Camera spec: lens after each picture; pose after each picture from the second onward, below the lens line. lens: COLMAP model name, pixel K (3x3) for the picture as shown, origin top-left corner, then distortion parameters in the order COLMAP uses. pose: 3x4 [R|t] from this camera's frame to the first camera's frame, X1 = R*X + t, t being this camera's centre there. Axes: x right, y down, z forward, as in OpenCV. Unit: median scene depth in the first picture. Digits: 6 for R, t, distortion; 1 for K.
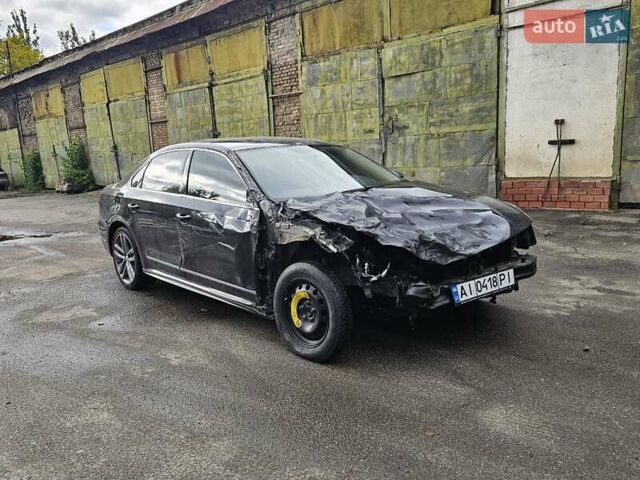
lens RADIAL K [[503.4, 0, 322.1], [0, 503.4, 242.6], [0, 0, 1]] dist [0.070415, -0.063917]
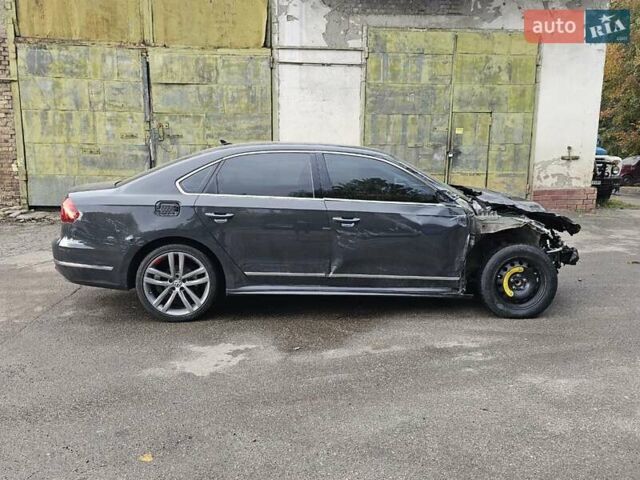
lens RADIAL K [[503.4, 0, 311.4], [0, 503.4, 230.8], [0, 0, 1]] dist [0.070415, -0.063917]
pose [[0.656893, -0.062657, 0.751375, -0.452541], [0.098927, 0.995089, -0.003507, -0.014536], [-0.747465, 0.076635, 0.659866, 0.174249]]
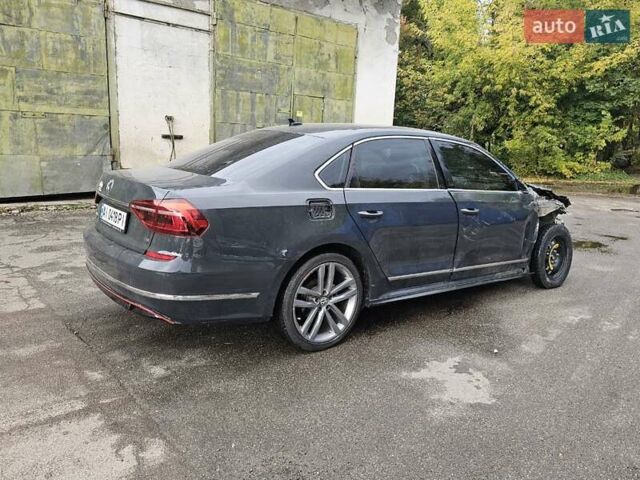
lens RADIAL K [[503.4, 0, 321.0], [0, 503.4, 237.1], [0, 0, 1]] dist [0.070415, -0.063917]
pose [[0.108433, -0.138288, 0.984438, -0.535320], [0.130025, 0.983743, 0.123868, -0.067804], [-0.985564, 0.114570, 0.124651, 0.497692]]
